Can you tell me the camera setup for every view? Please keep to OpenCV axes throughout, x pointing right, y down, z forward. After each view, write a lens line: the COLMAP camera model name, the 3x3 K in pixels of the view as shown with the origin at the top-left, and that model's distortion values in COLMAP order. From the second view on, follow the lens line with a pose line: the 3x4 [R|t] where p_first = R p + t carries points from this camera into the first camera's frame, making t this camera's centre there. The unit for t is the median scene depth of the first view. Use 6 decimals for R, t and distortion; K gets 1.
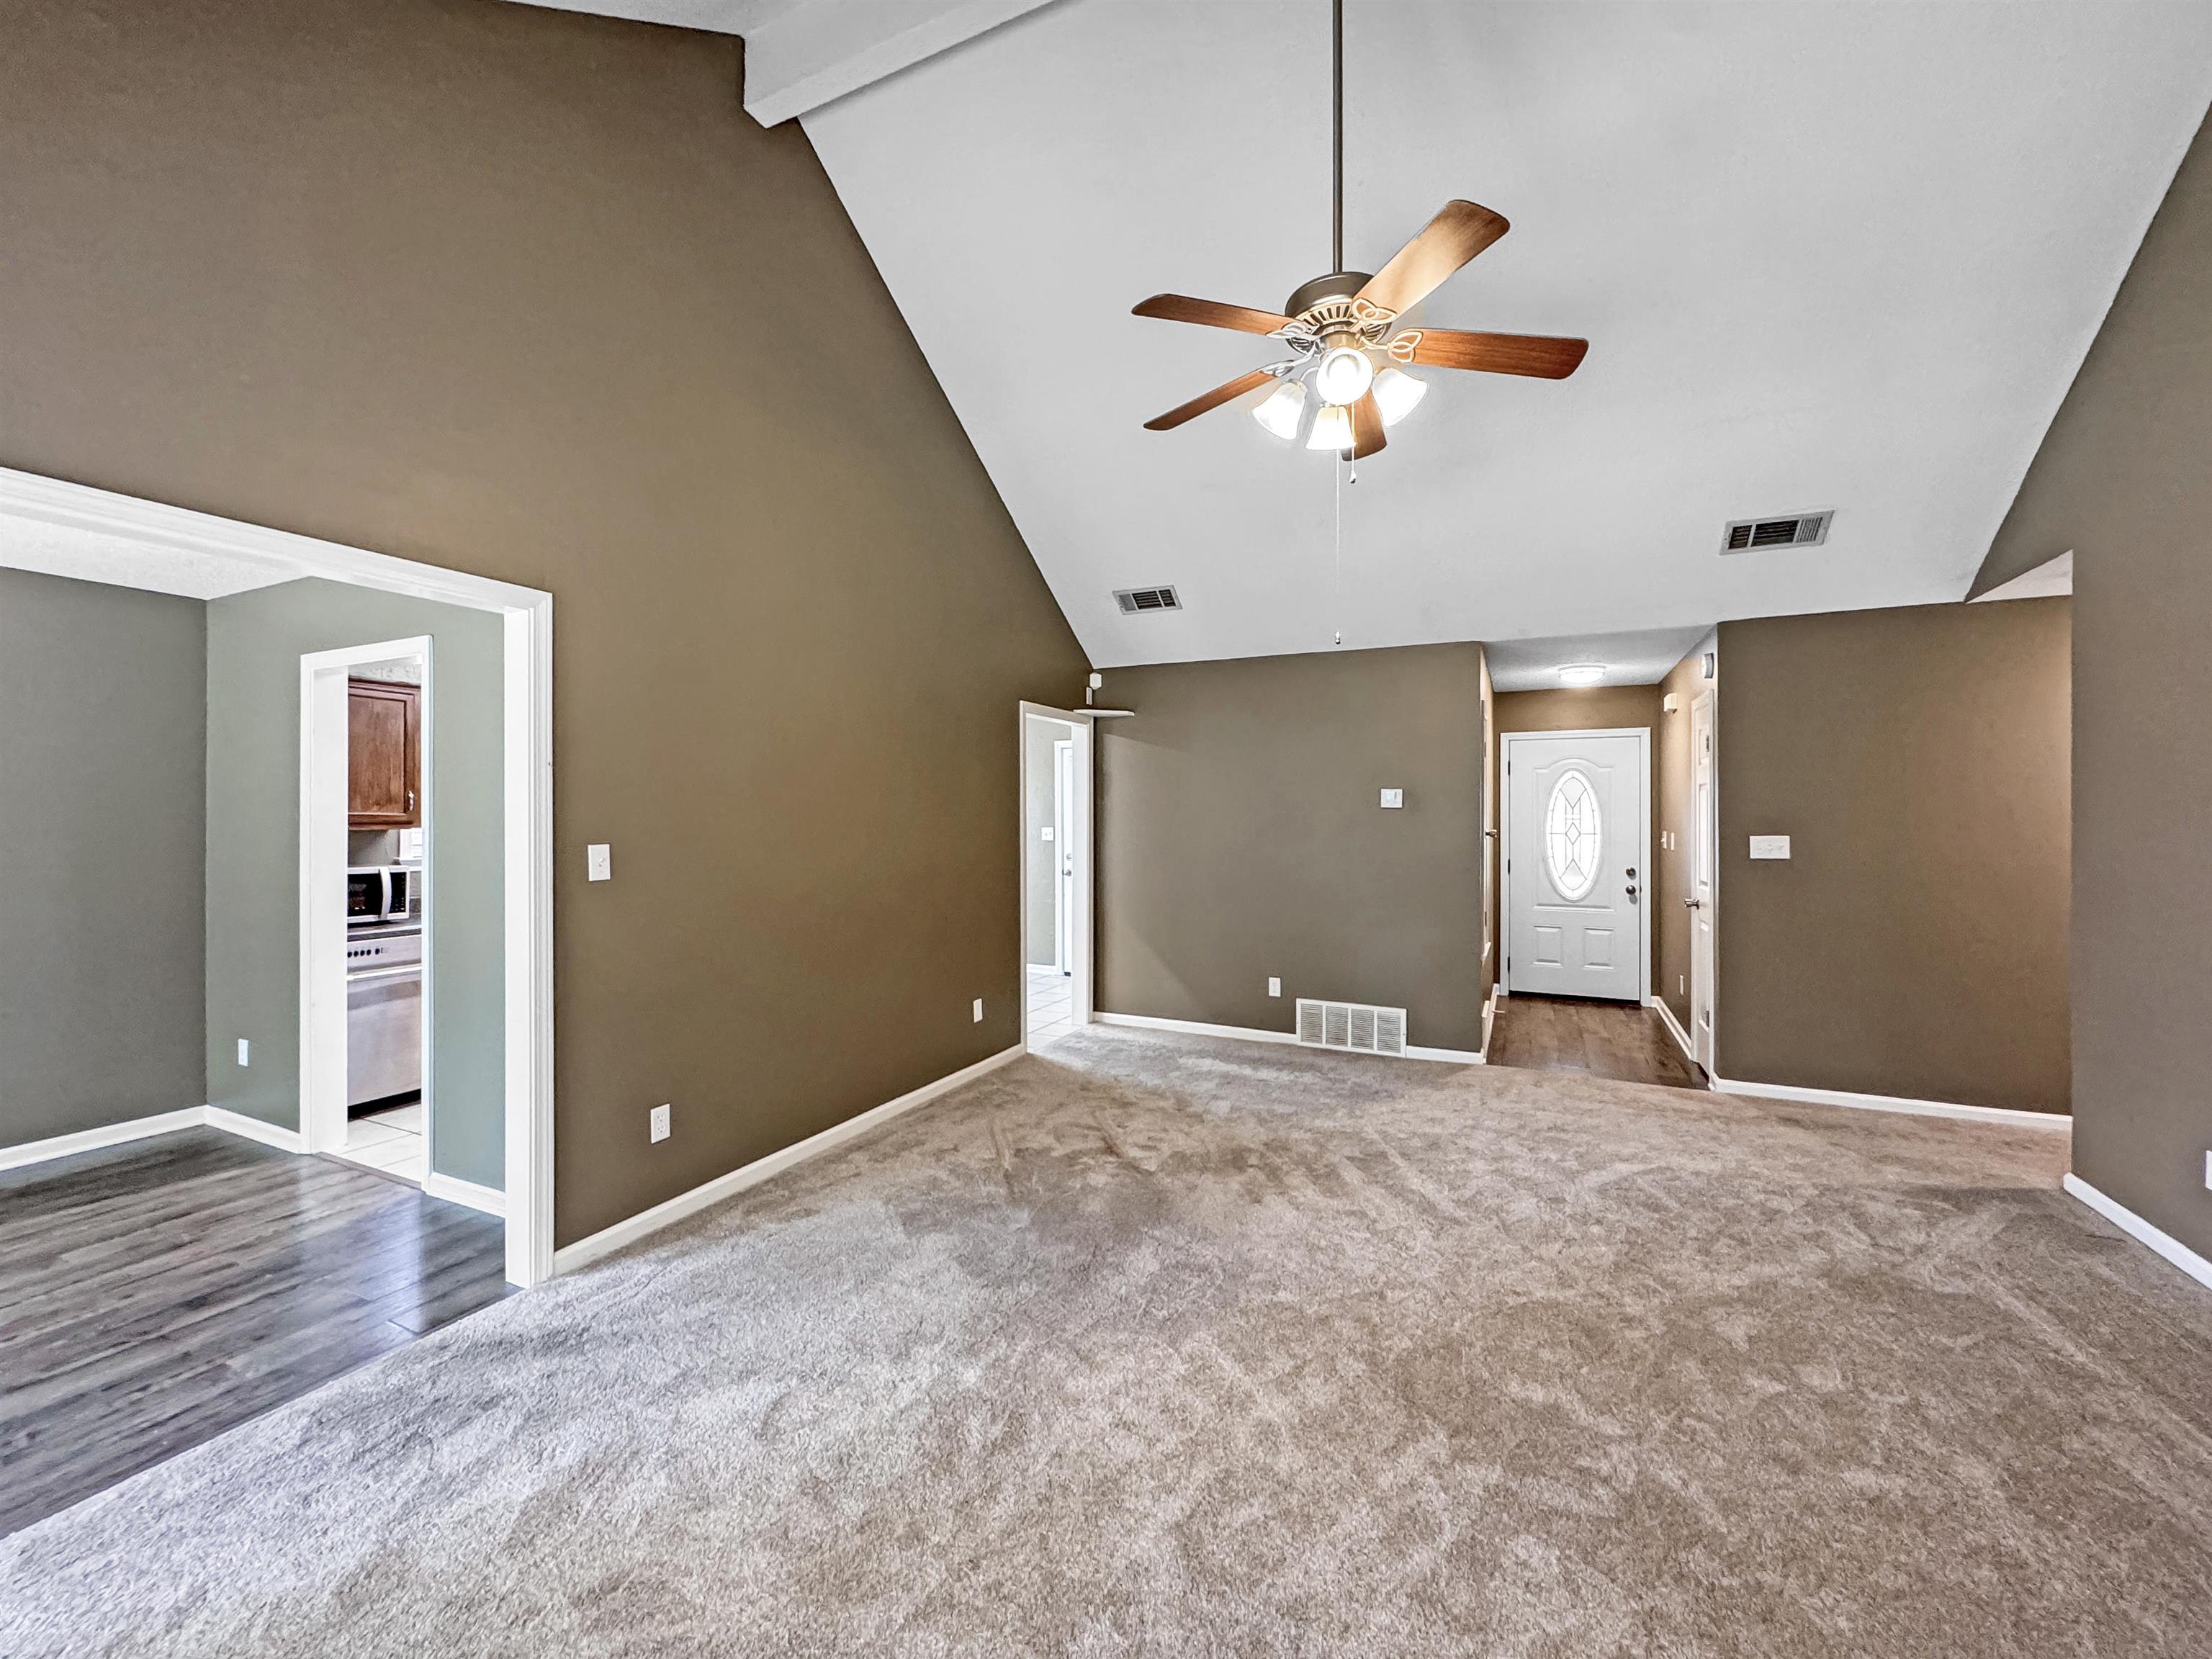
lens RADIAL K [[898.7, 0, 1099.1], [0, 898.7, 820.0], [0, 0, 1]] dist [-0.001310, -0.000067]
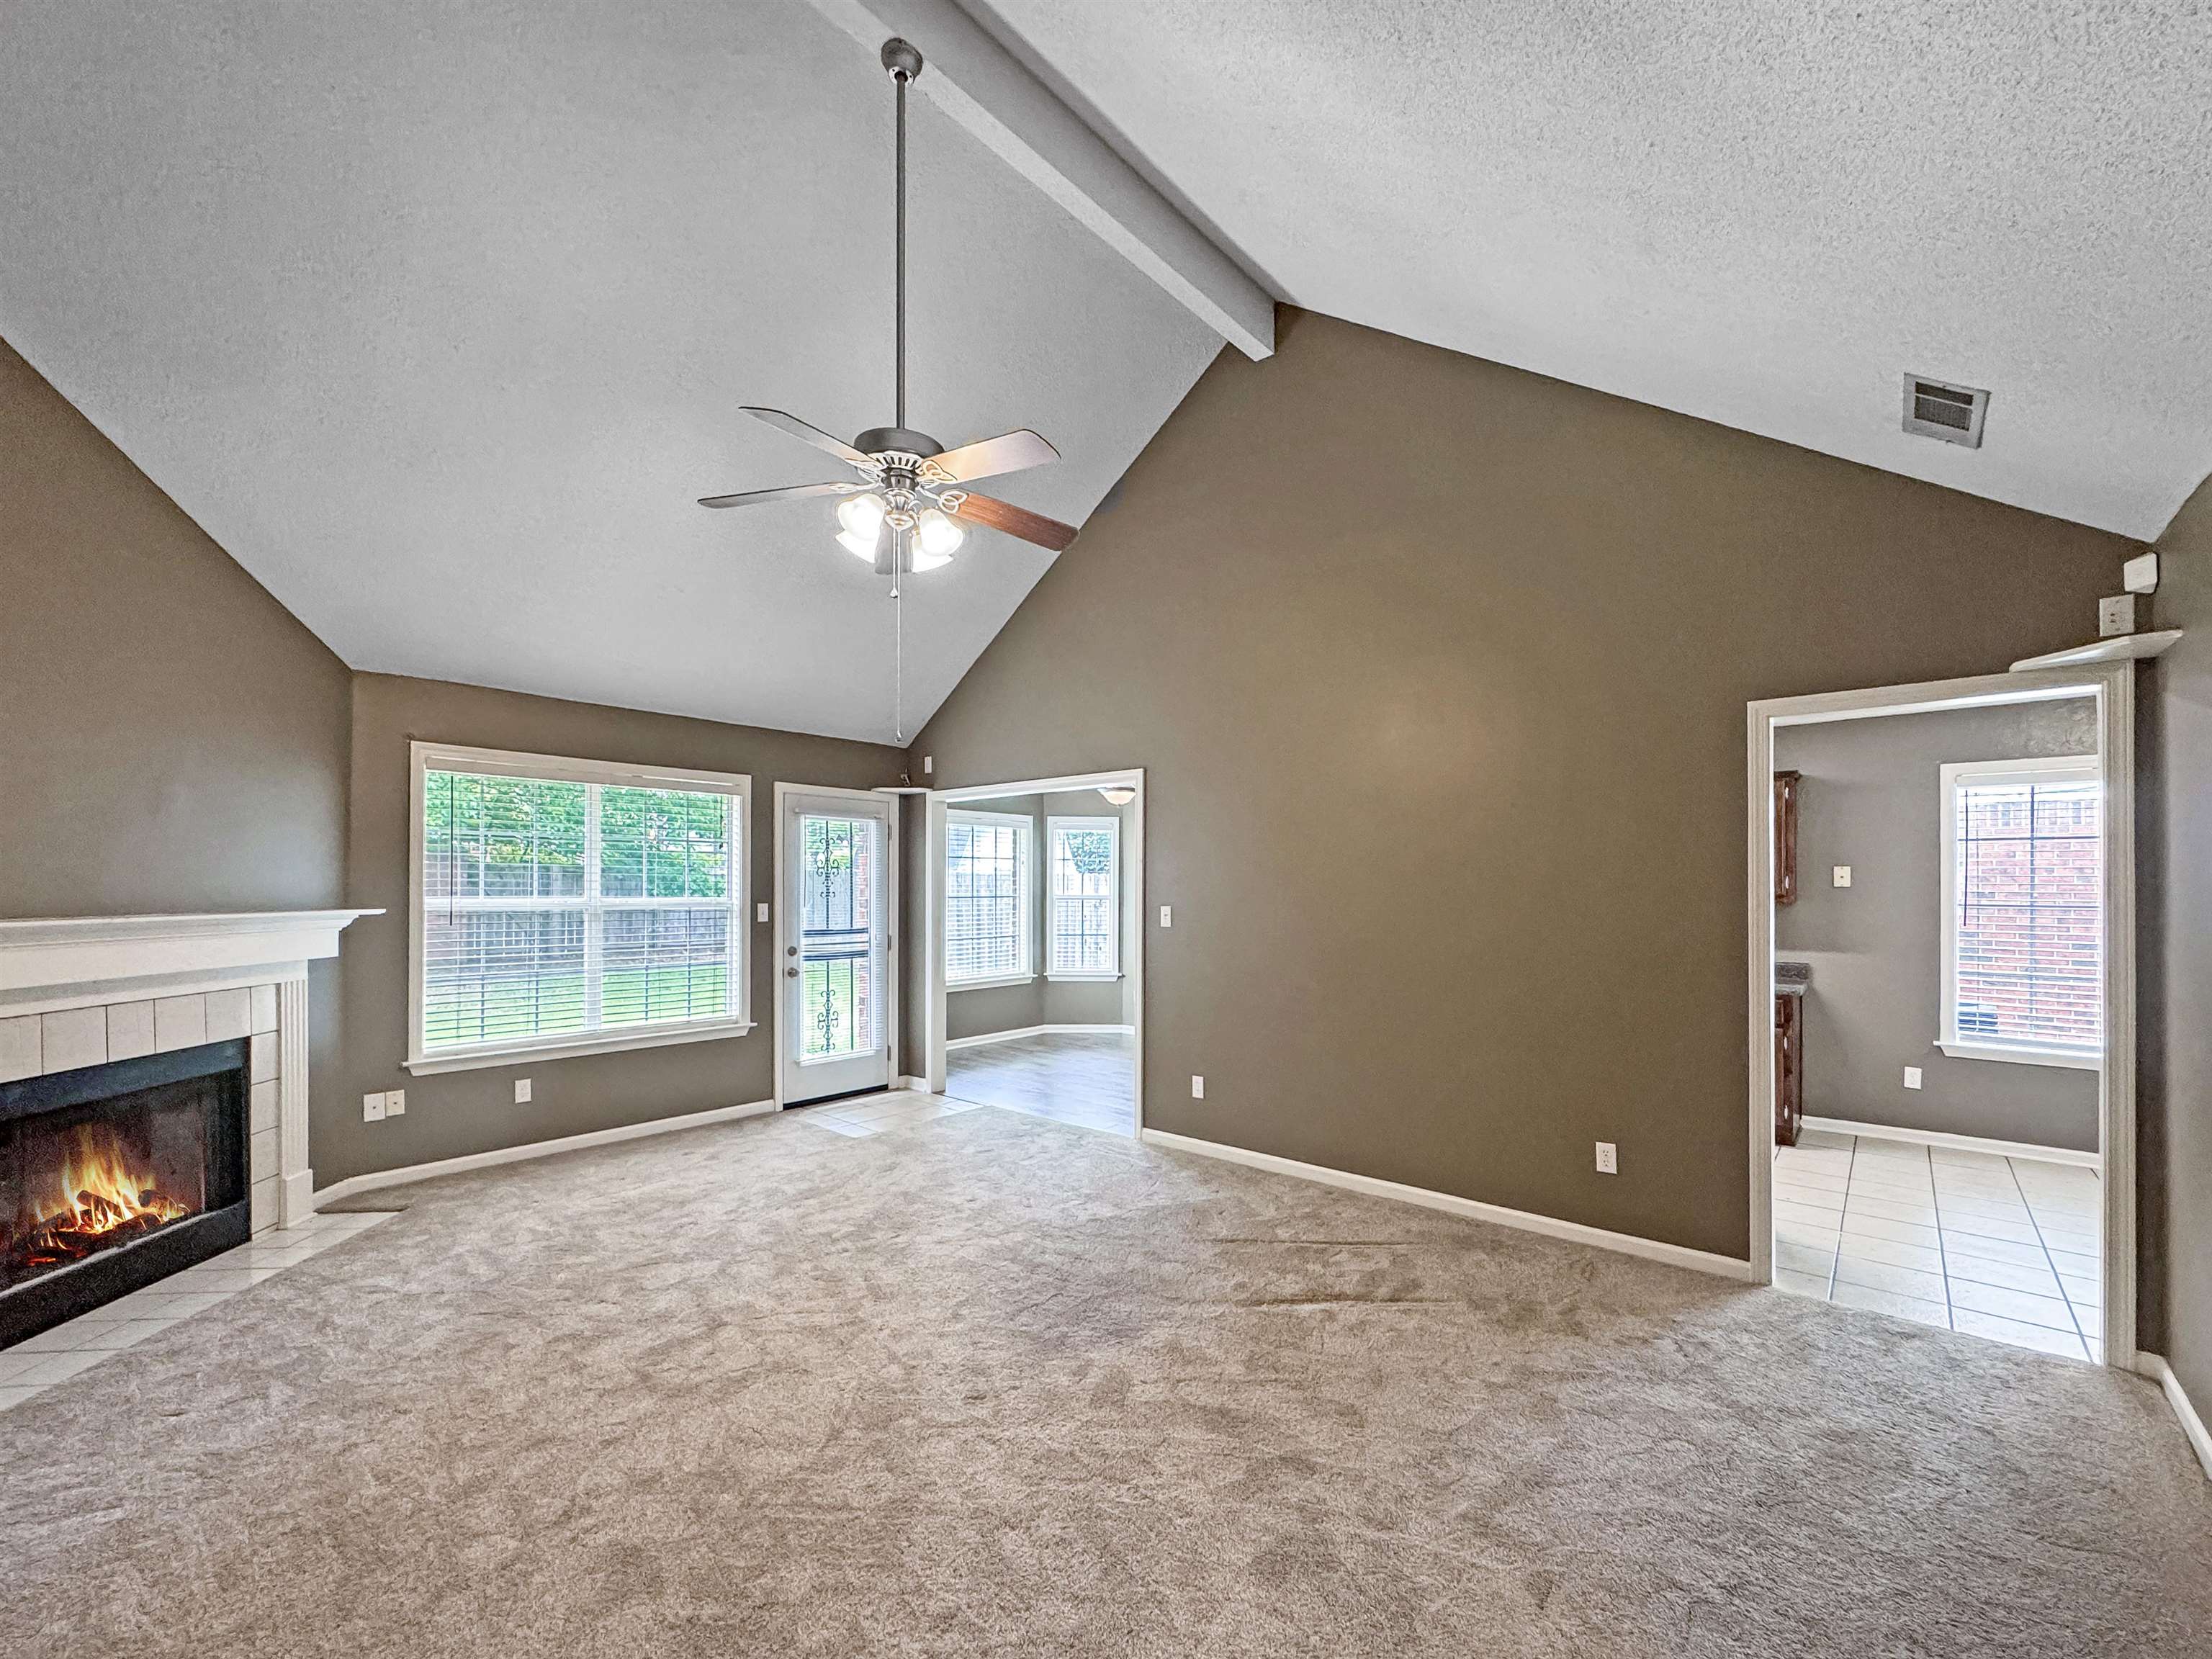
lens RADIAL K [[903.6, 0, 1100.3], [0, 903.6, 883.6], [0, 0, 1]] dist [0.000163, -0.000045]
pose [[-0.272446, -0.007208, -0.962144, 0.802304], [-0.005354, 0.999968, -0.005975, -0.003085], [0.962156, 0.003524, -0.272475, 0.950122]]
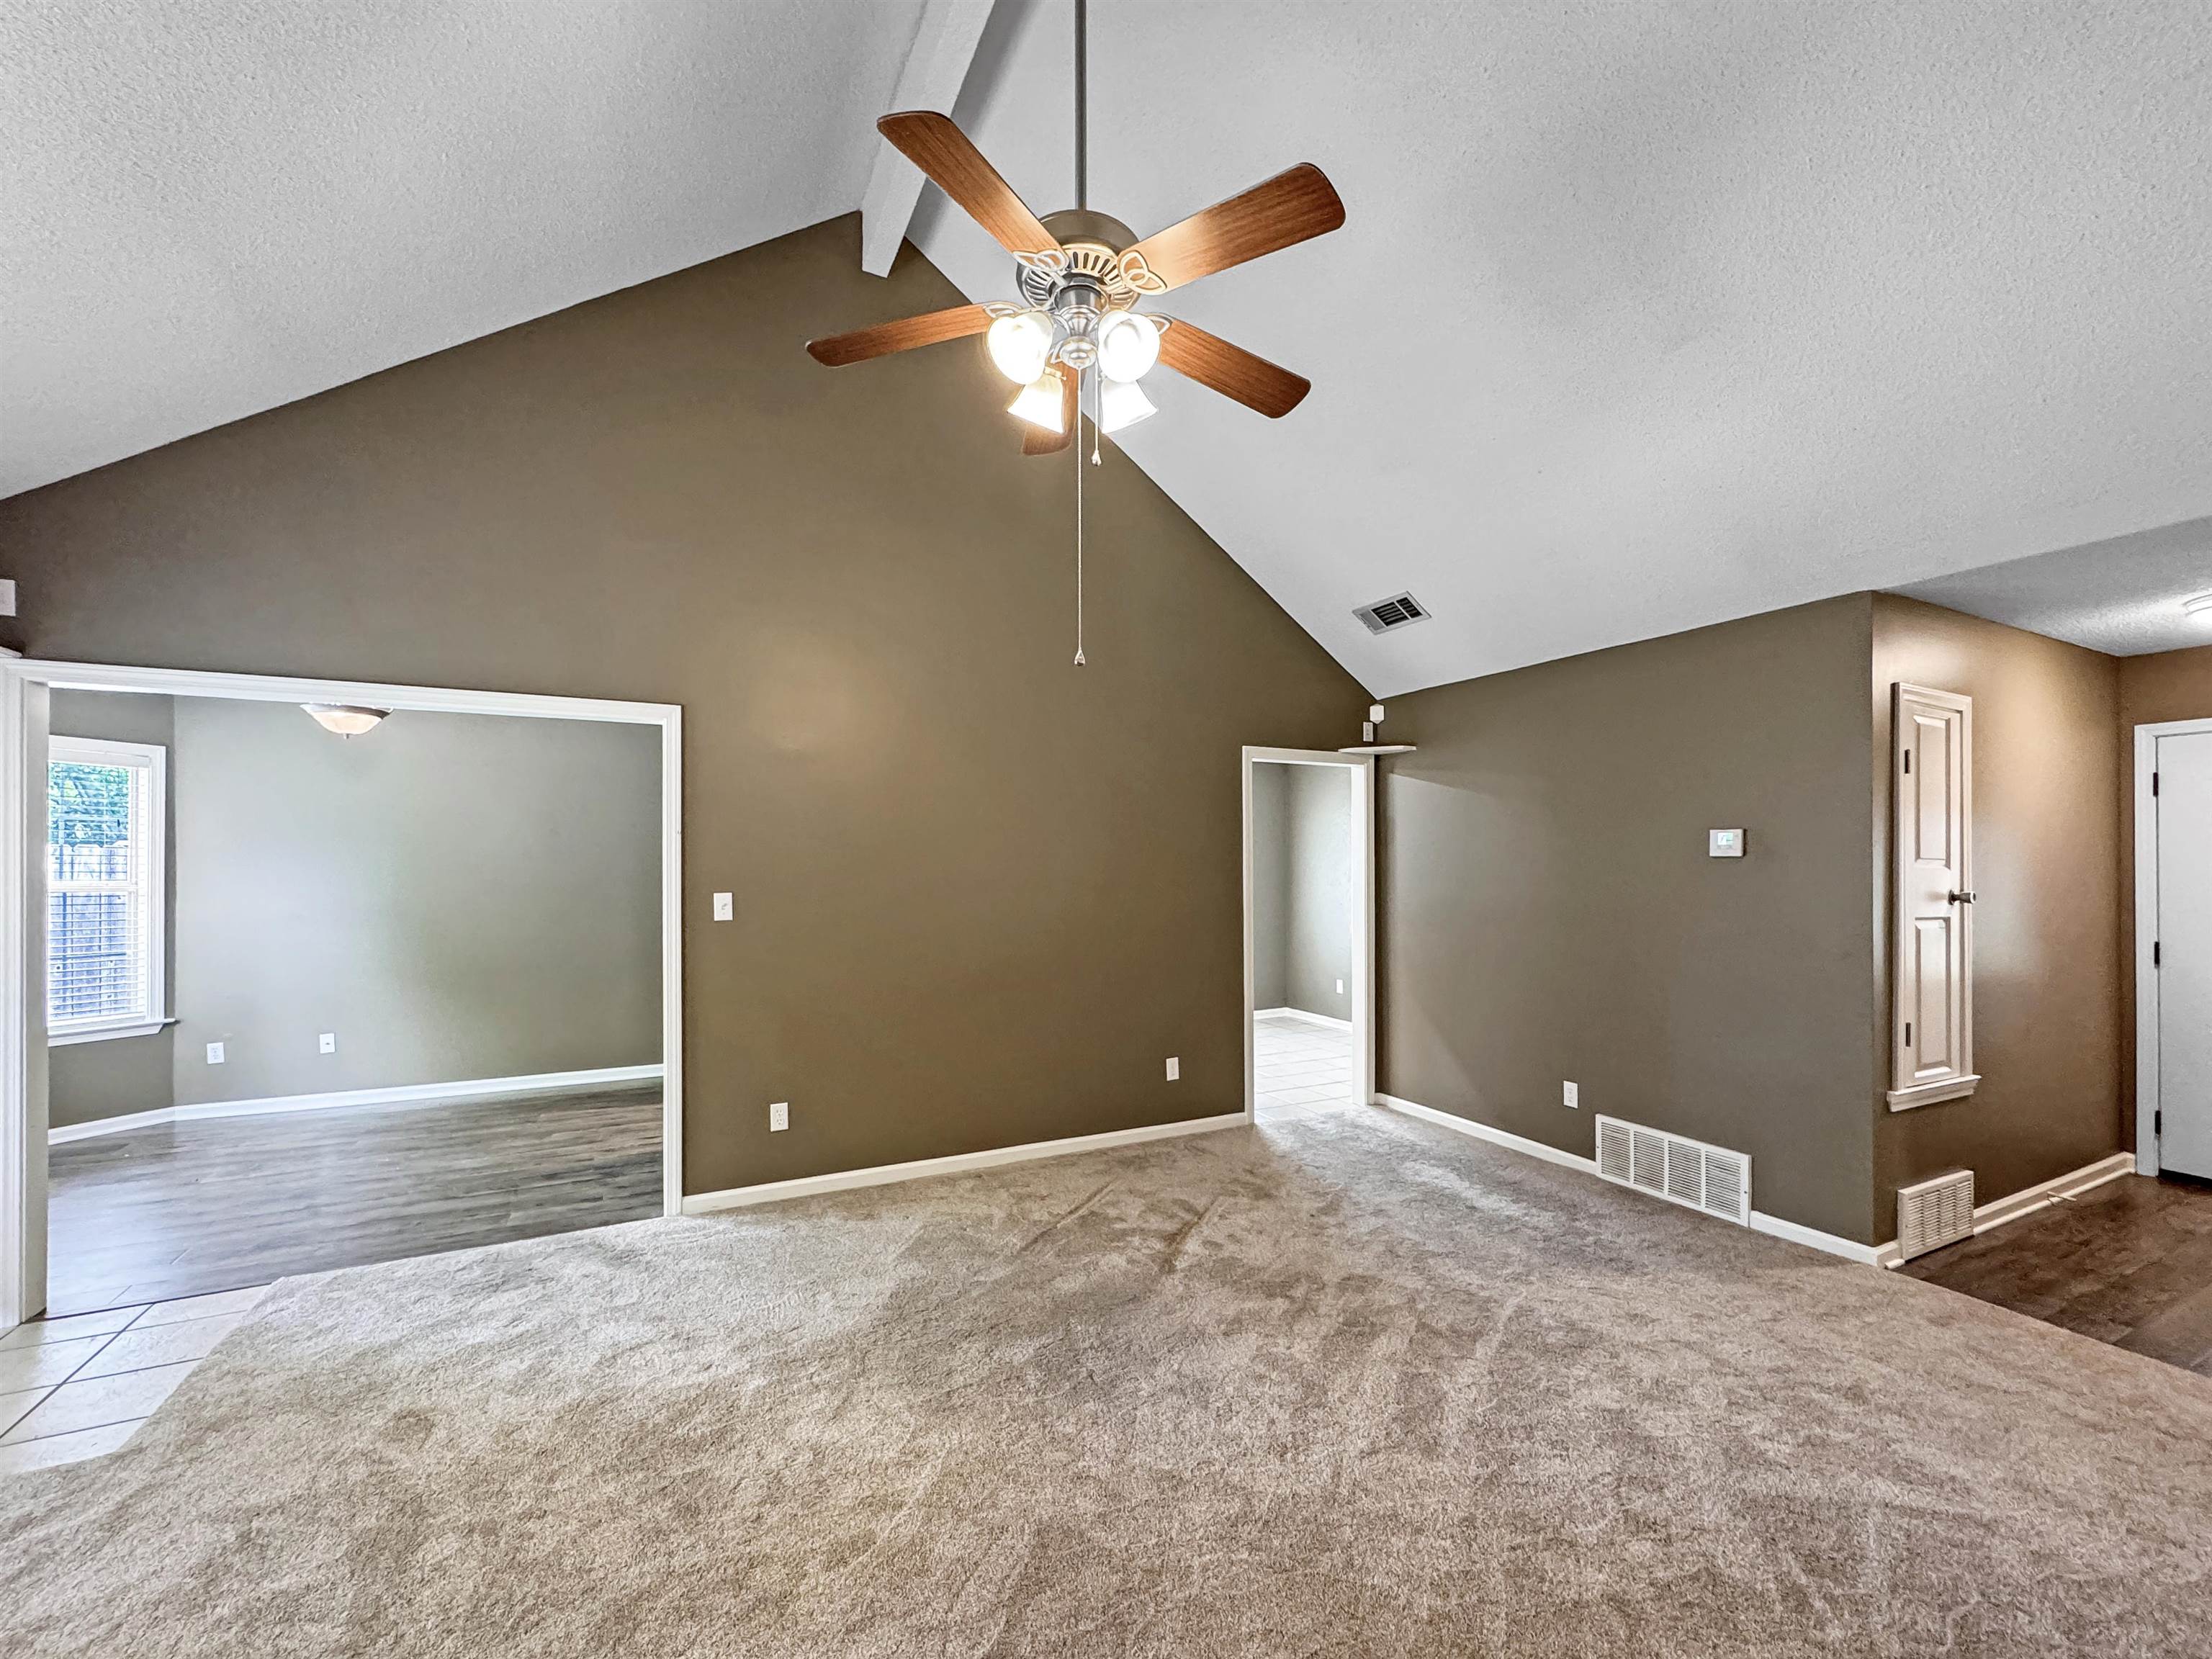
lens RADIAL K [[900.7, 0, 1102.9], [0, 900.7, 867.7], [0, 0, 1]] dist [-0.002379, 0.000353]
pose [[0.788698, -0.000974, -0.614780, 0.478954], [-0.000132, 0.999998, -0.001754, -0.004951], [0.614781, 0.001464, 0.788697, 0.217111]]
